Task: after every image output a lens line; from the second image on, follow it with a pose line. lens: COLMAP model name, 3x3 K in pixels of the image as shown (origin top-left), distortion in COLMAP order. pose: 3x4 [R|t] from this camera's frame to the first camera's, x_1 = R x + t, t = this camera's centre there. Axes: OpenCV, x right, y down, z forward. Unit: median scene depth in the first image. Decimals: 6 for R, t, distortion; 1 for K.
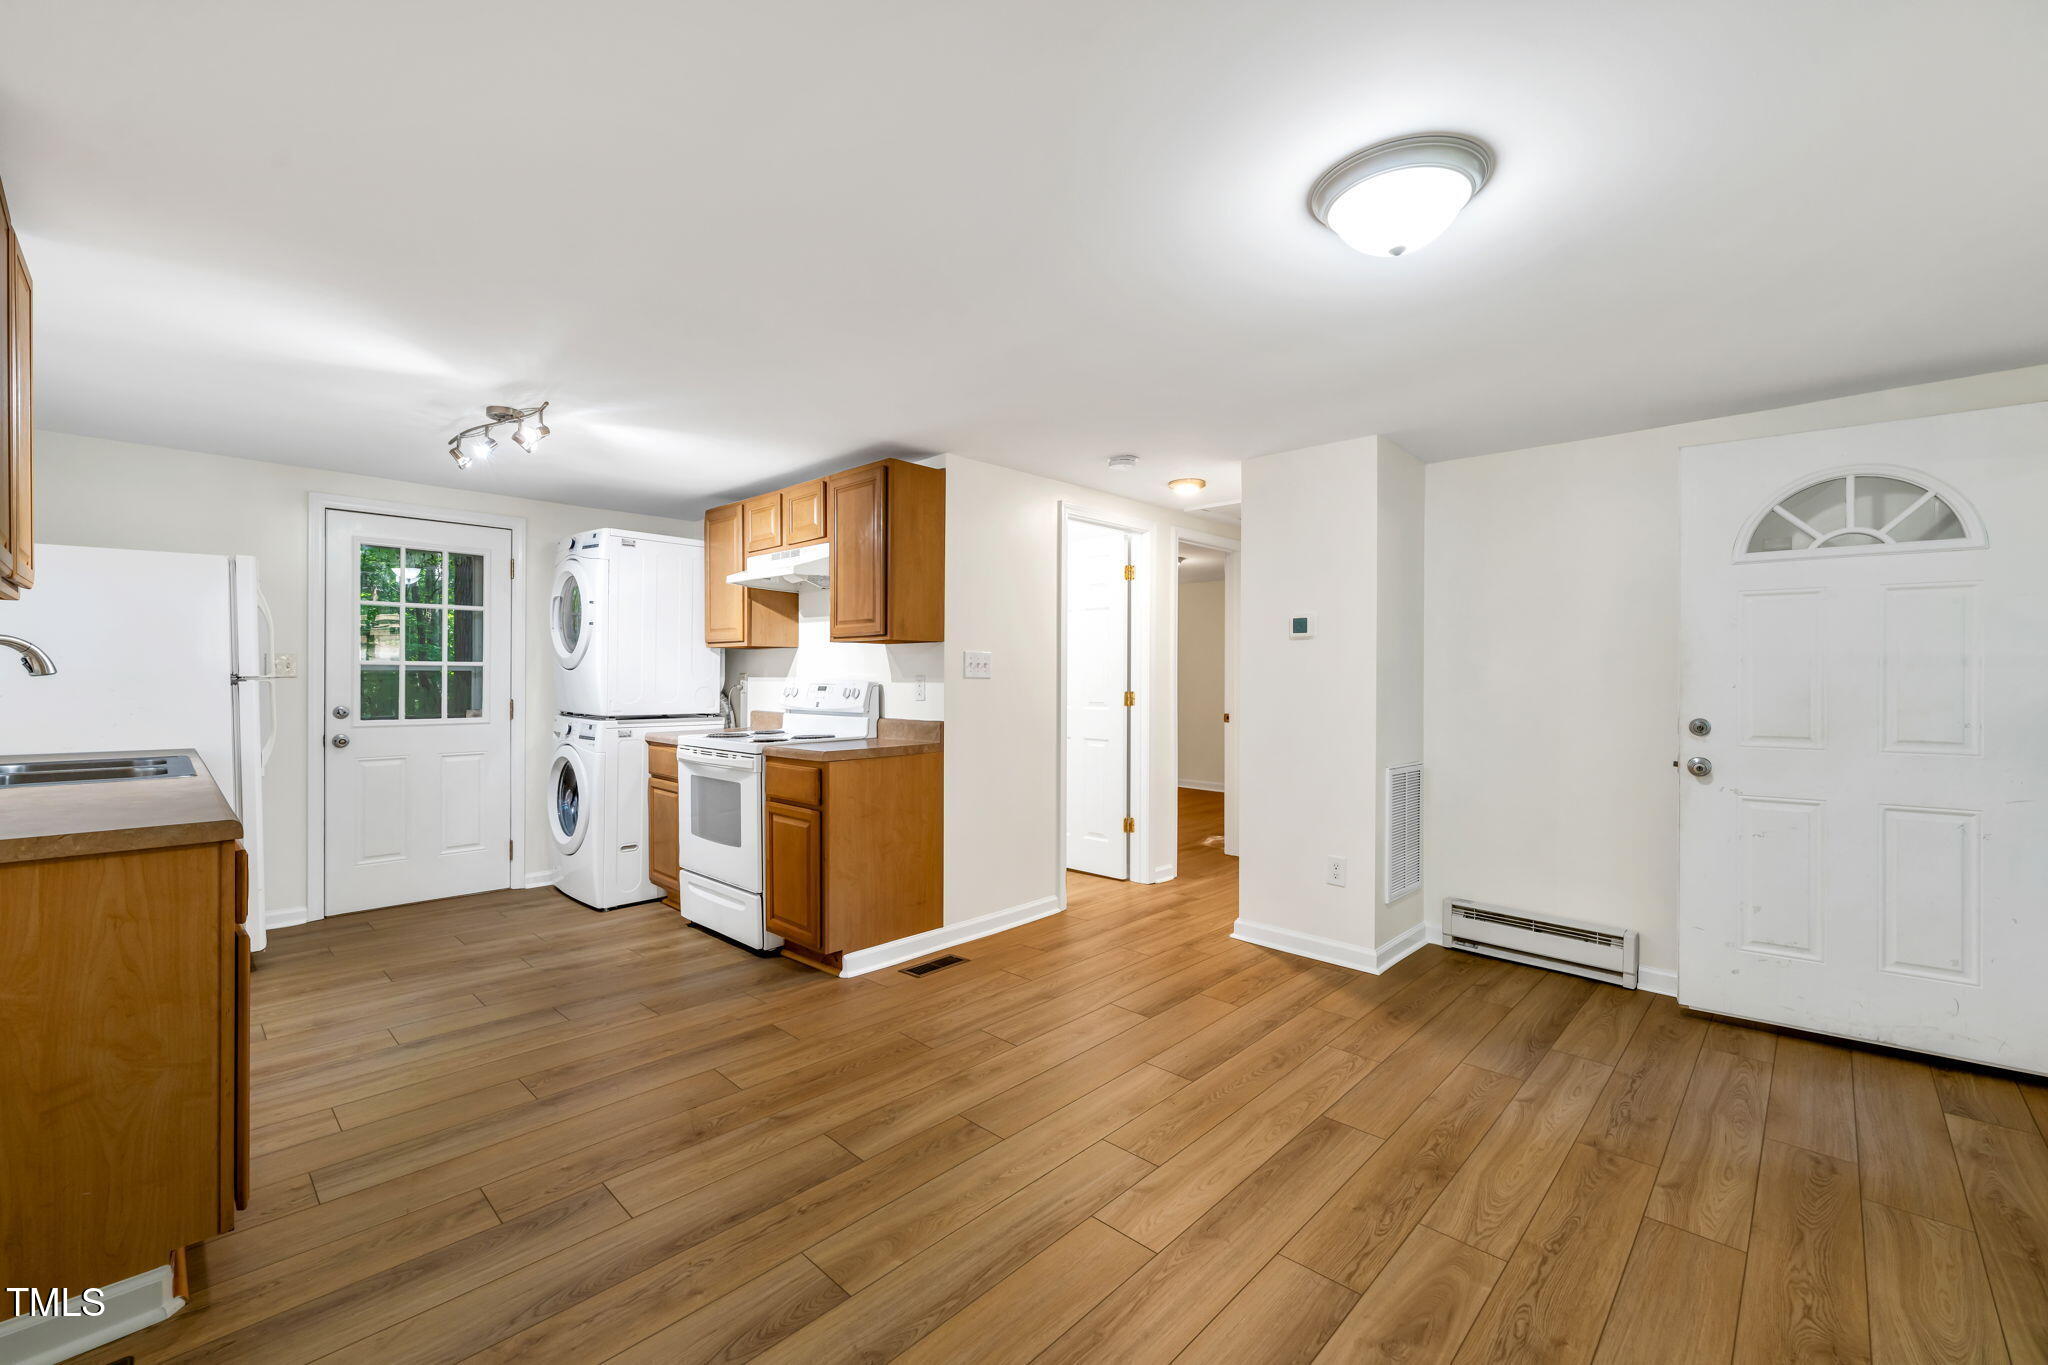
lens RADIAL K [[836.7, 0, 1030.7], [0, 836.7, 677.4], [0, 0, 1]] dist [-0.006681, 0.001983]
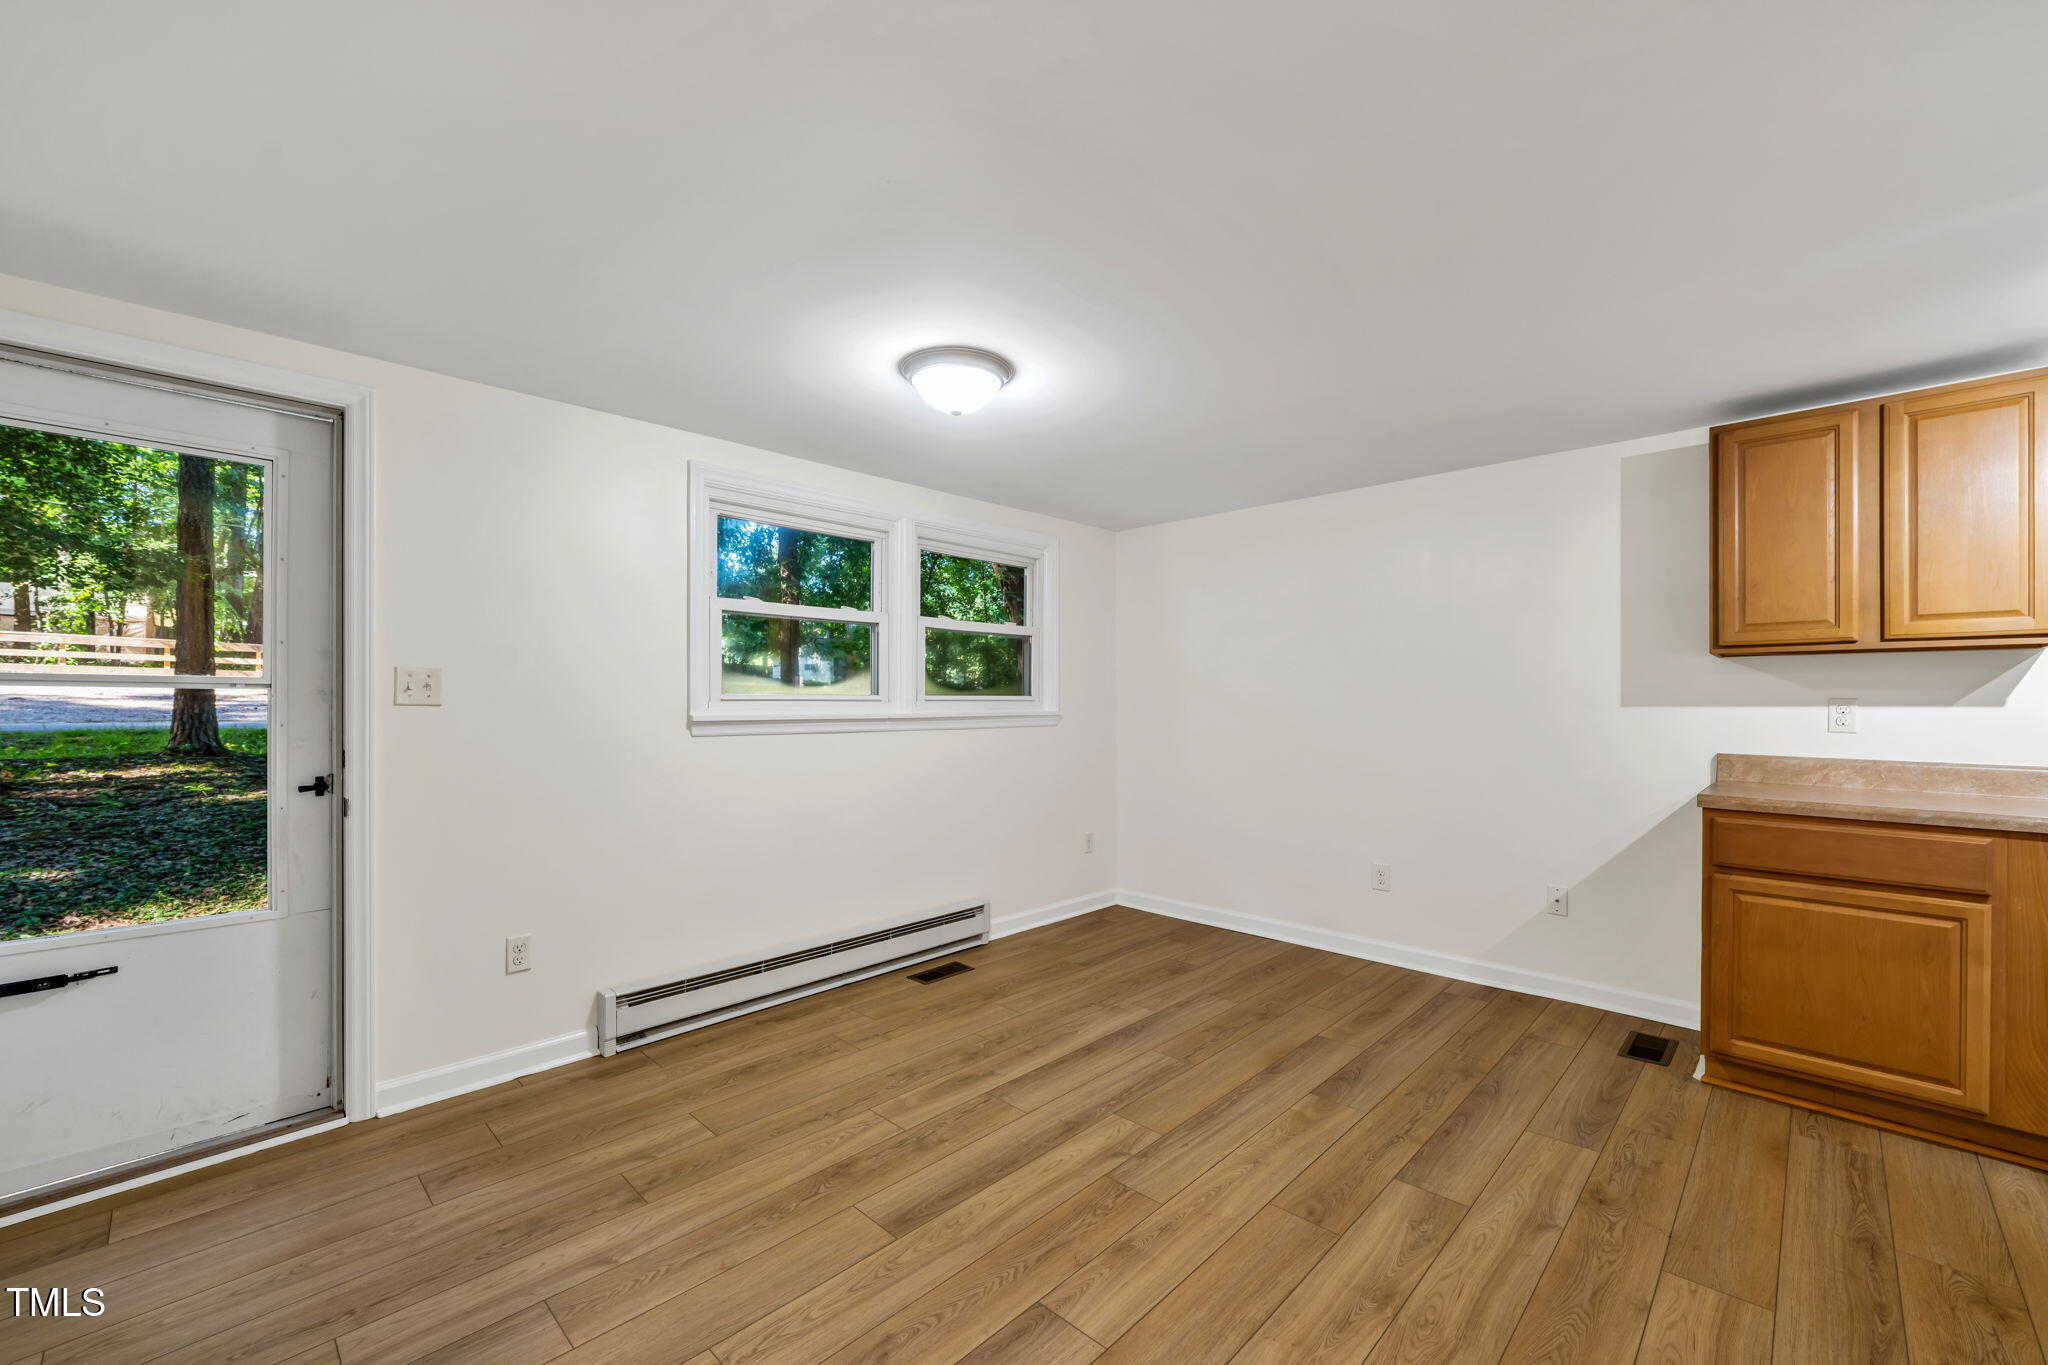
lens RADIAL K [[836.7, 0, 1028.3], [0, 836.7, 706.1], [0, 0, 1]] dist [-0.006681, 0.001983]
pose [[-0.999967, -0.004523, 0.006715, 0.130469], [-0.004444, 0.999921, 0.011733, -0.003631], [-0.006768, 0.011703, -0.999909, 1.085593]]
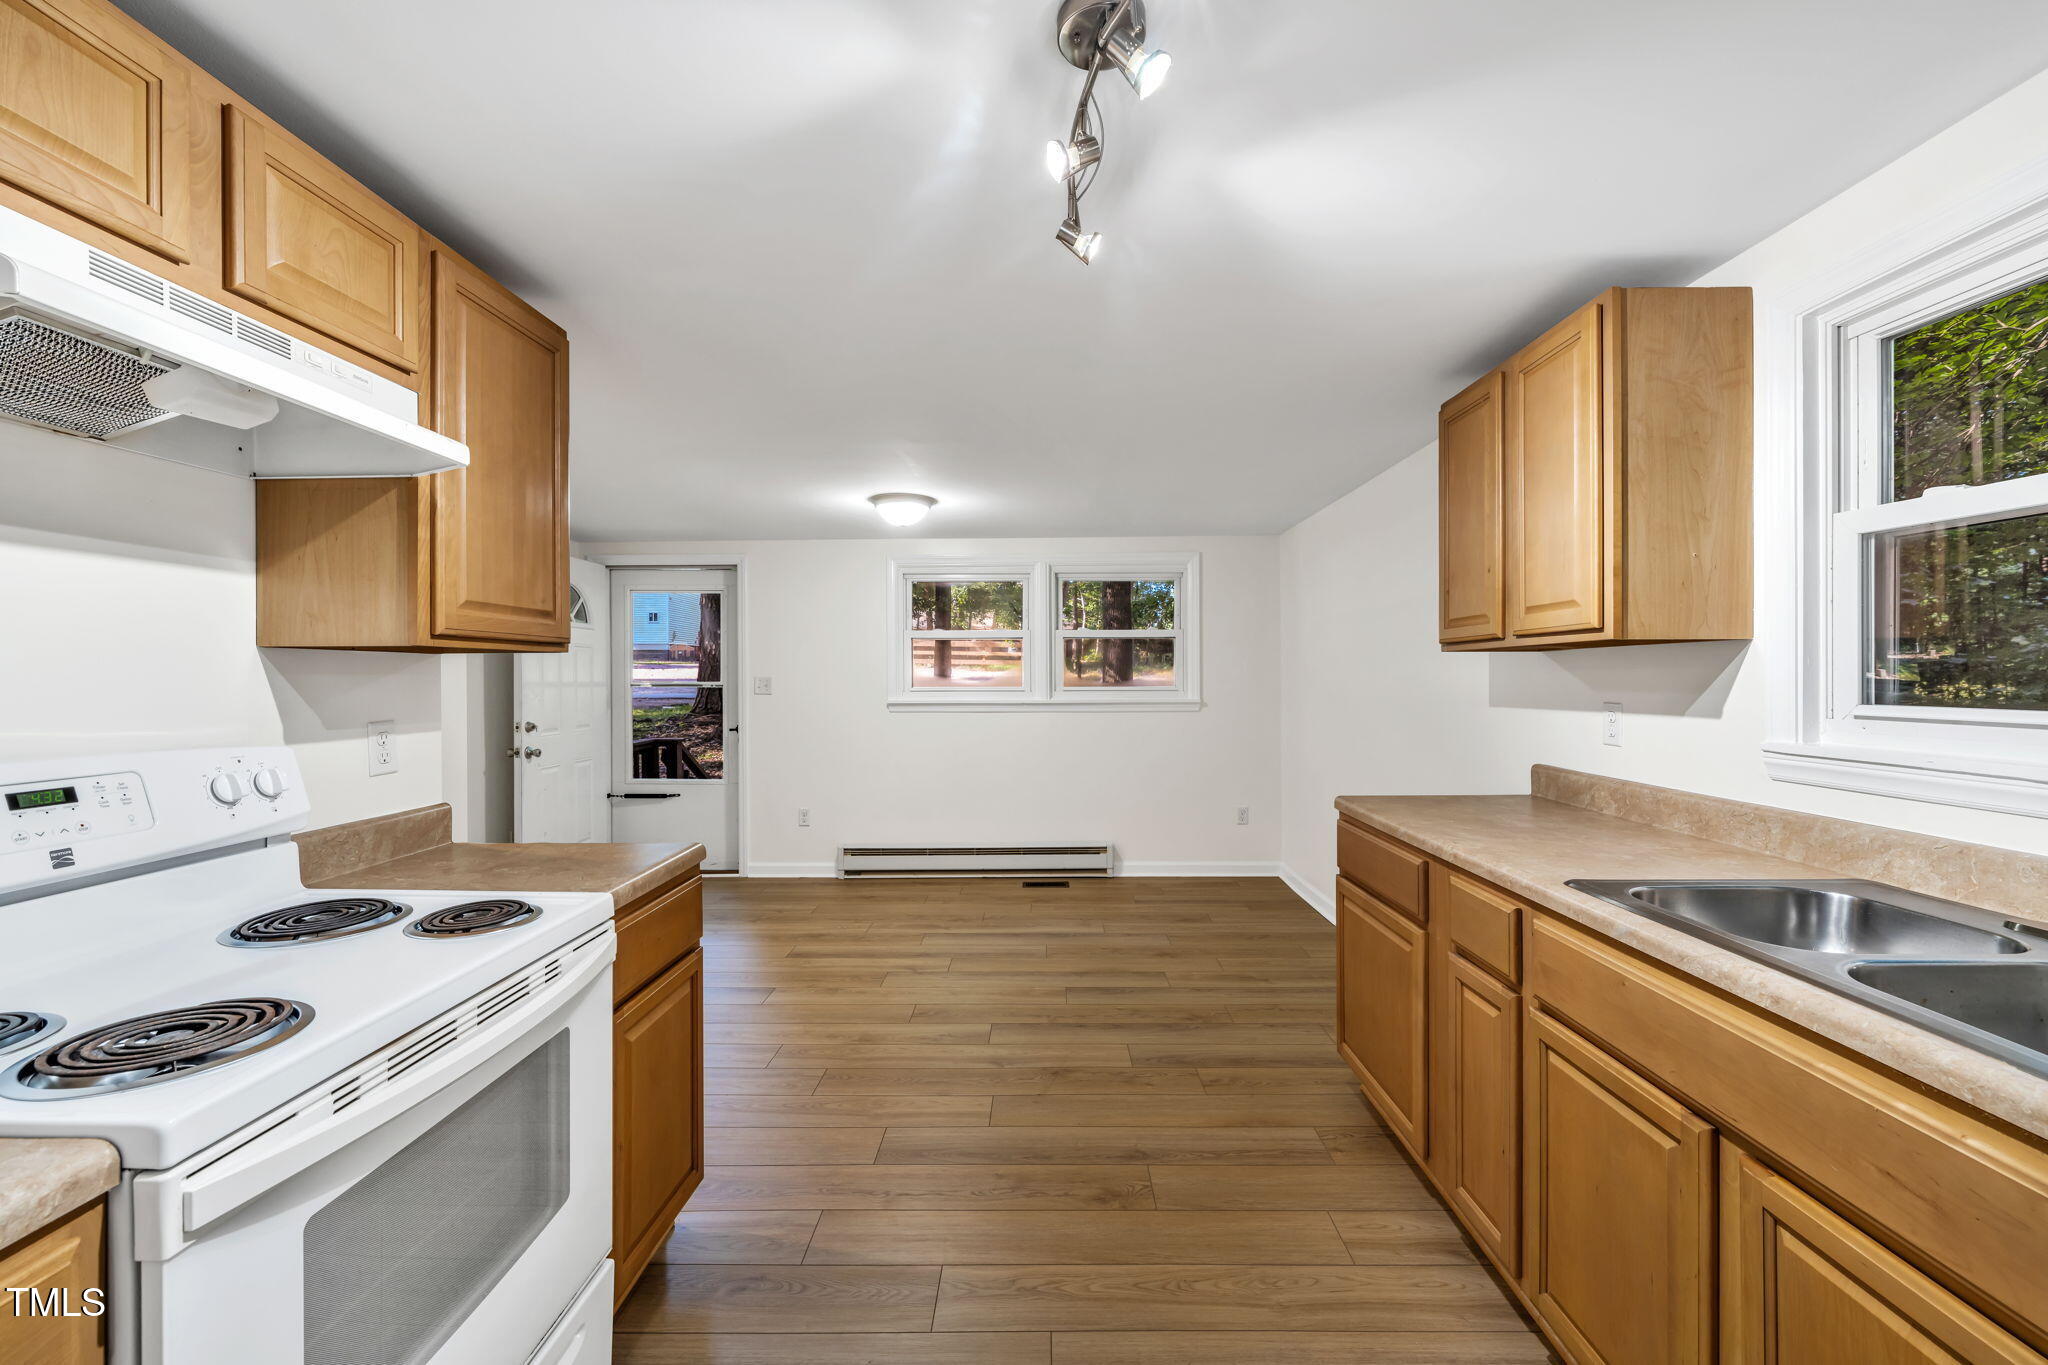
lens RADIAL K [[825.6, 0, 1025.4], [0, 825.6, 686.1], [0, 0, 1]] dist [0.001598, 0.000500]
pose [[-0.668496, -0.007757, 0.743675, -0.723778], [0.004875, 0.999878, 0.014812, -0.027175], [-0.743700, 0.013527, -0.668377, 1.047147]]
